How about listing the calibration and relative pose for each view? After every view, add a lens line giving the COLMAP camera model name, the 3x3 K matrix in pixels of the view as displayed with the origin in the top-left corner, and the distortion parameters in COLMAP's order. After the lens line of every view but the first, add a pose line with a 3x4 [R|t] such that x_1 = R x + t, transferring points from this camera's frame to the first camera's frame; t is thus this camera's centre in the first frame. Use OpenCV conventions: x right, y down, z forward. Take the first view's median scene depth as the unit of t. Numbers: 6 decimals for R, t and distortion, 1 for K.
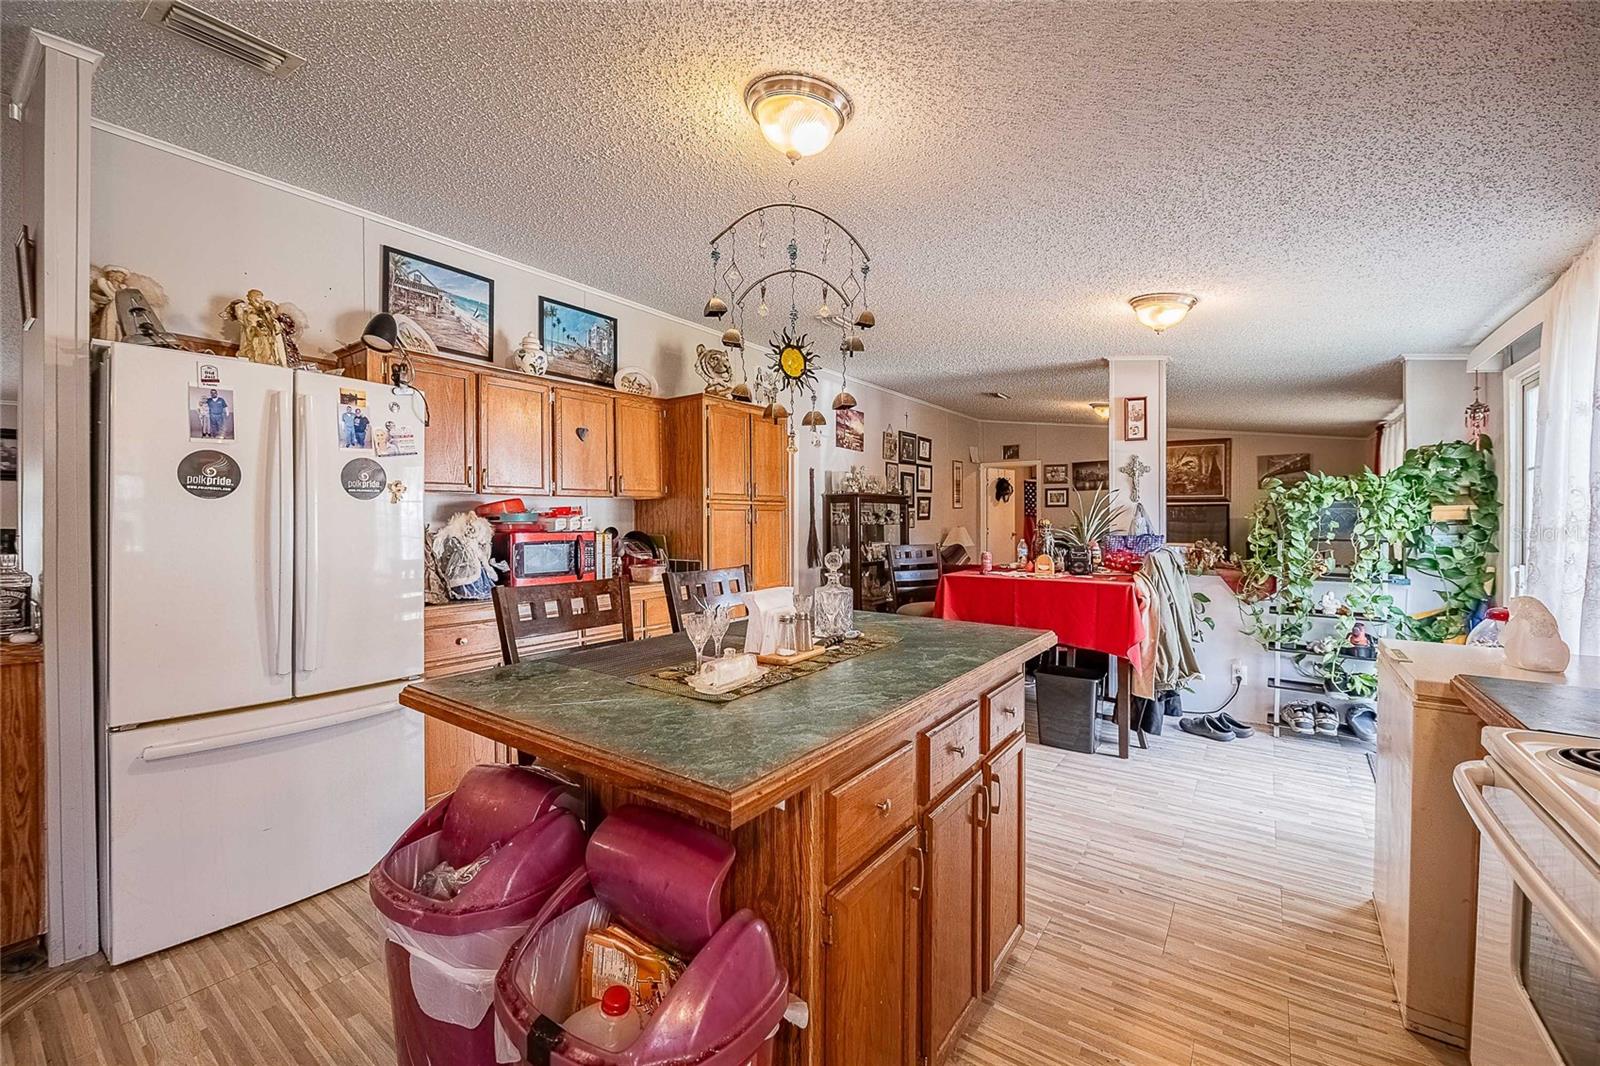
lens RADIAL K [[657.2, 0, 814.9], [0, 657.2, 523.4], [0, 0, 1]] dist [-0.009597, -0.000338]
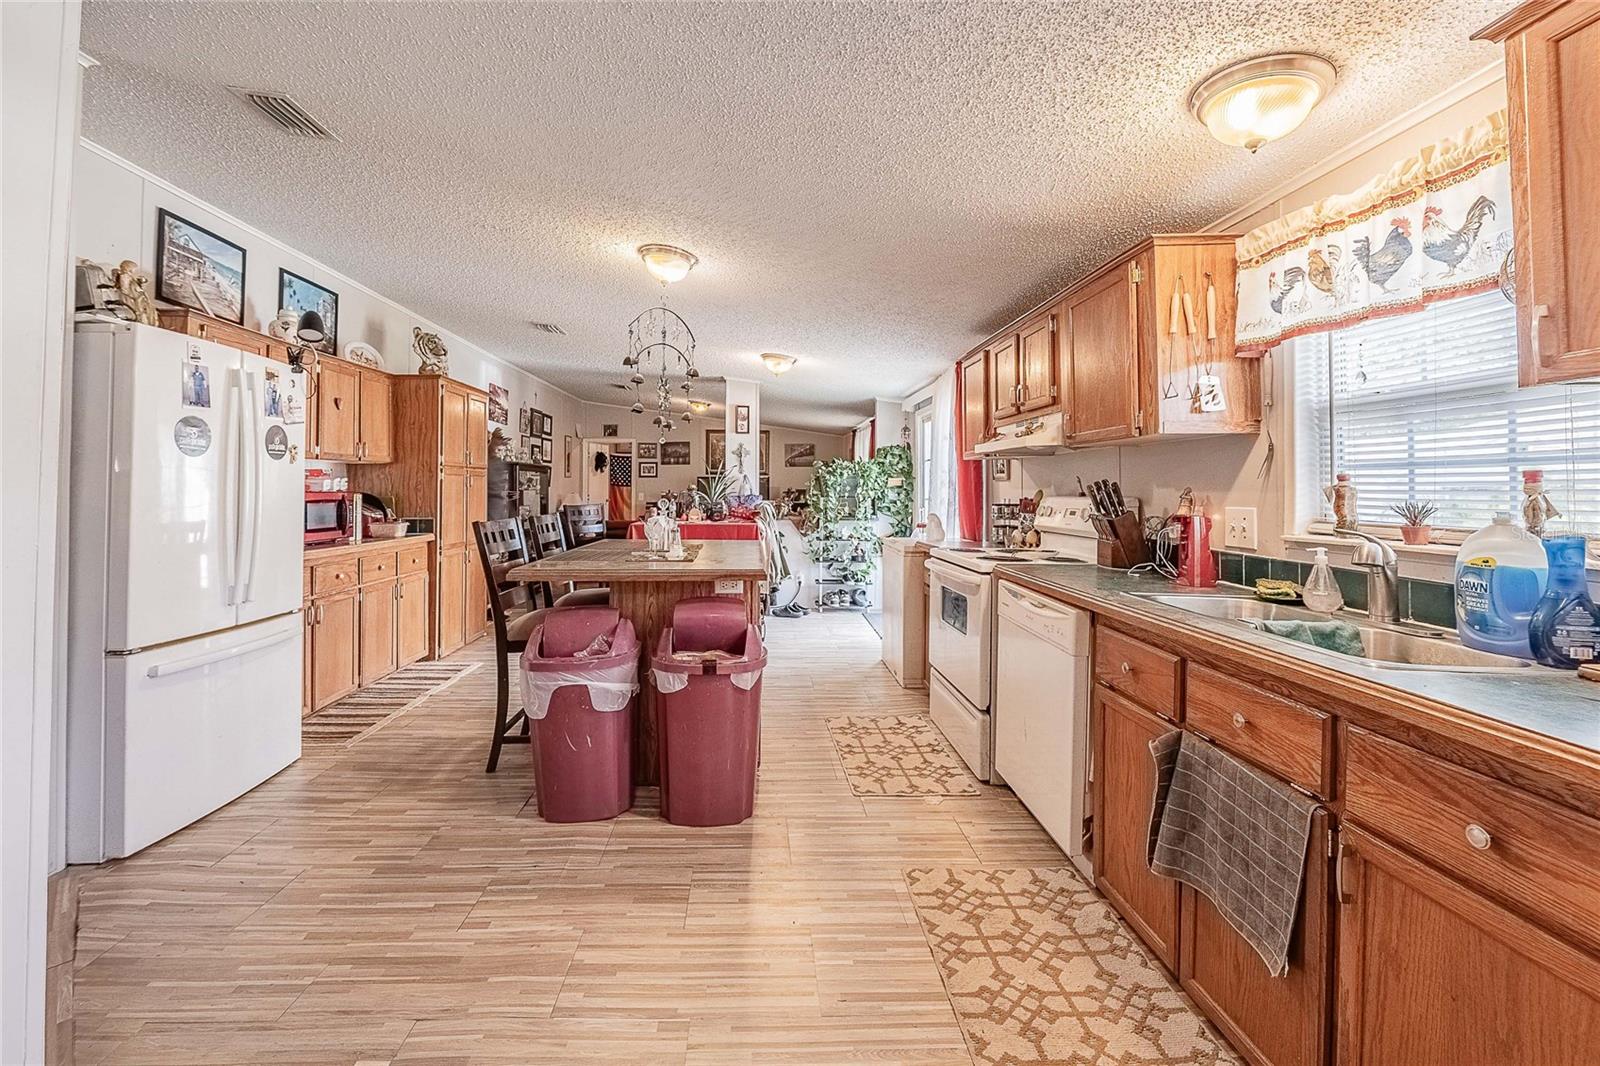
lens RADIAL K [[651.5, 0, 774.0], [0, 651.5, 483.3], [0, 0, 1]] dist [-0.013306, -0.000288]
pose [[0.806010, 0.008521, 0.591840, -0.420166], [0.001717, 0.999859, -0.016733, 0.017783], [-0.591899, 0.014503, 0.805882, -0.316356]]
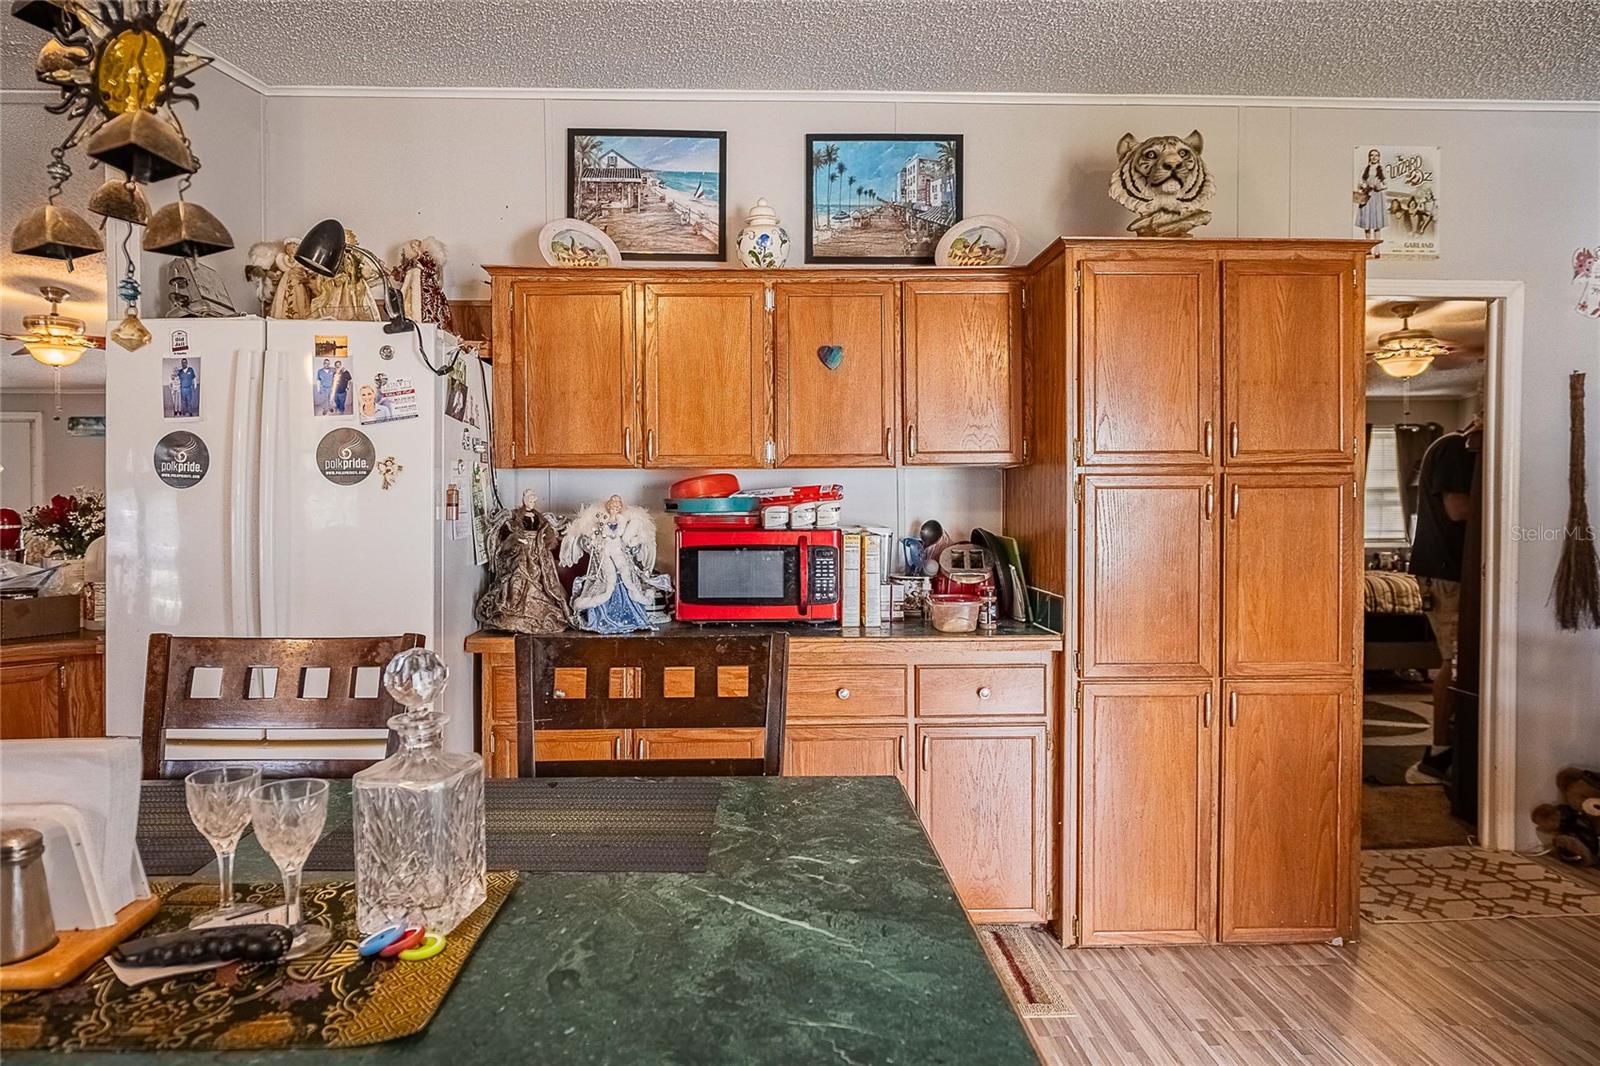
lens RADIAL K [[936.1, 0, 740.4], [0, 936.1, 512.7], [0, 0, 1]] dist [-0.003673, -0.001327]
pose [[0.586018, 0.014628, -0.810166, 0.262477], [-0.002887, 0.999868, 0.015966, -0.015221], [0.810293, -0.007018, 0.585983, 0.478523]]
